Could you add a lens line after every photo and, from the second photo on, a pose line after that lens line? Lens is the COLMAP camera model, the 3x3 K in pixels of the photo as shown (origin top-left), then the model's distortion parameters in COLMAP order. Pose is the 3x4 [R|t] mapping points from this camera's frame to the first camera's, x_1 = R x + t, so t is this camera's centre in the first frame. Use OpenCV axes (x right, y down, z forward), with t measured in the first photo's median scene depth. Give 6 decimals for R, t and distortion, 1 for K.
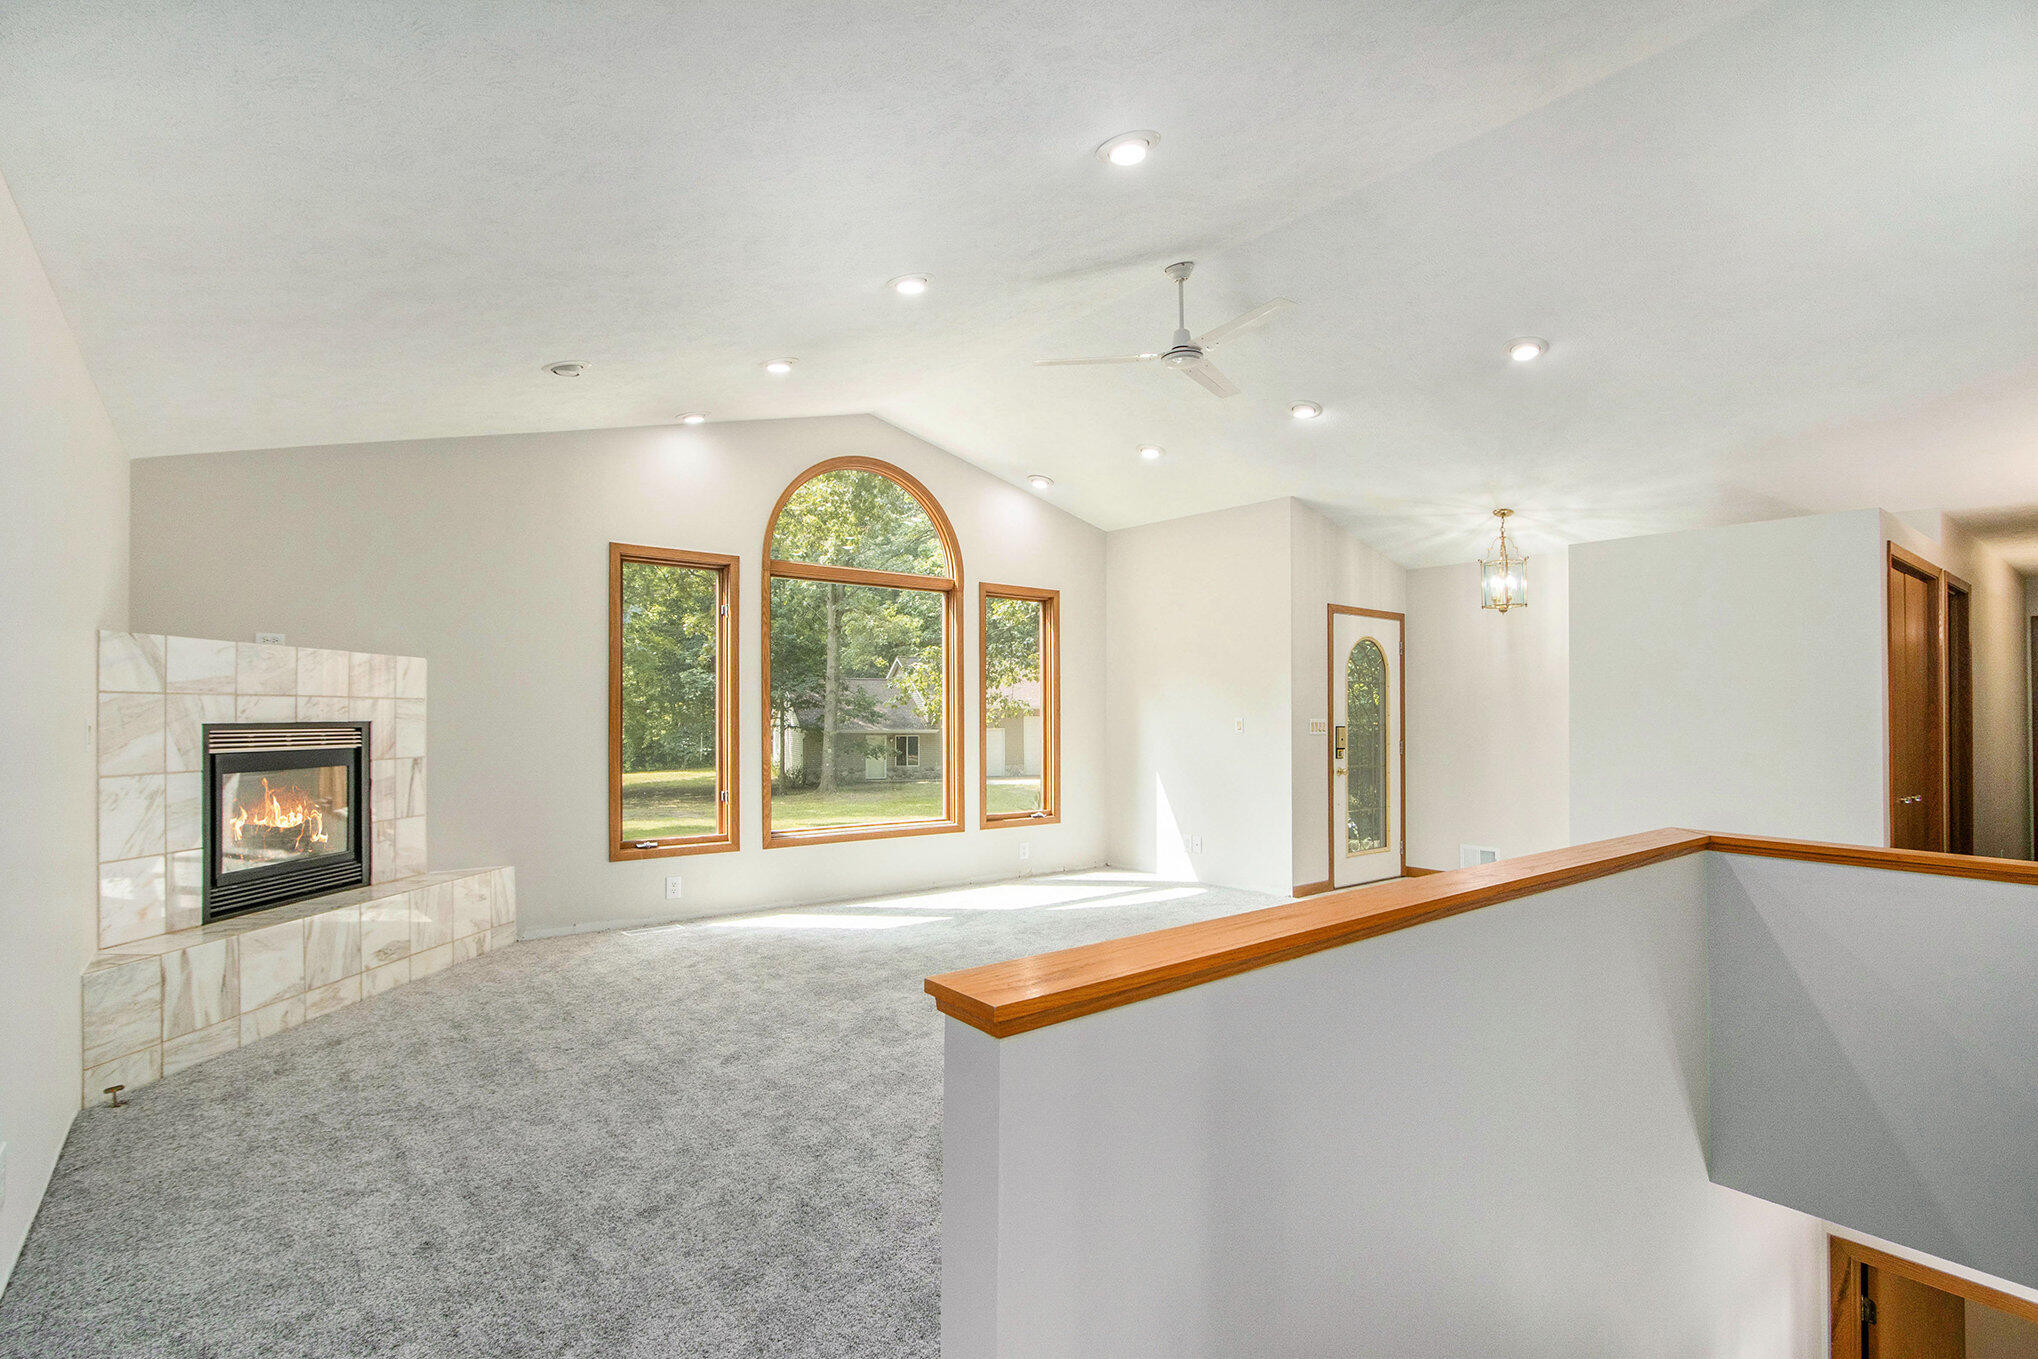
lens RADIAL K [[966.9, 0, 1011.0], [0, 966.9, 706.4], [0, 0, 1]] dist [-0.000747, -0.000104]
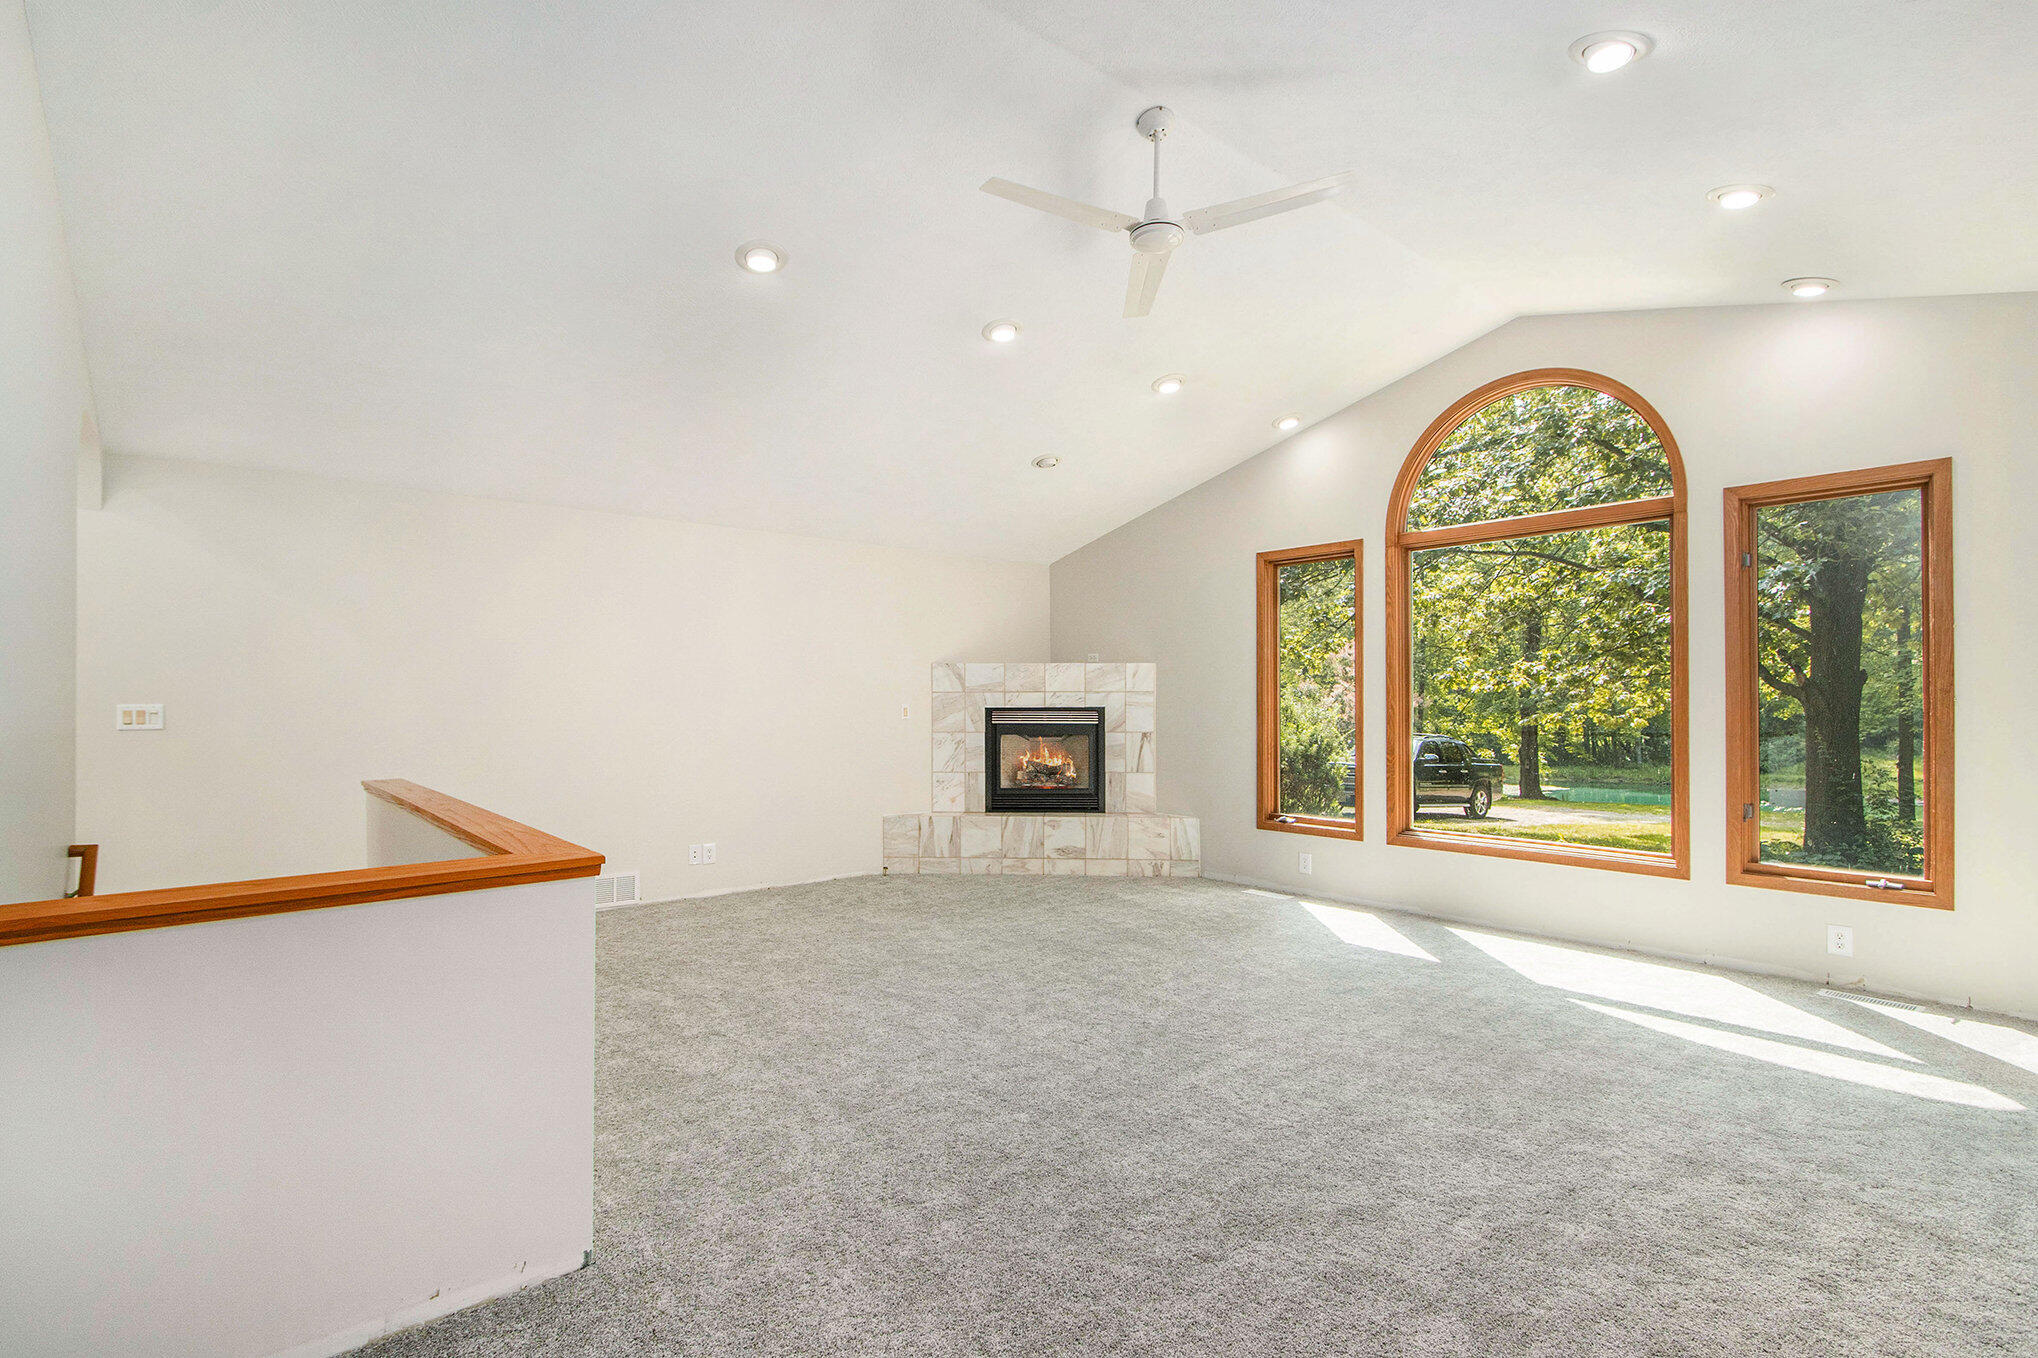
lens RADIAL K [[966.9, 0, 1011.0], [0, 966.9, 705.9], [0, 0, 1]] dist [-0.000747, -0.000104]
pose [[0.037837, -0.002734, -0.999280, 0.946637], [0.008757, 0.999959, -0.002404, 0.017166], [0.999246, -0.008659, 0.037860, 0.851586]]
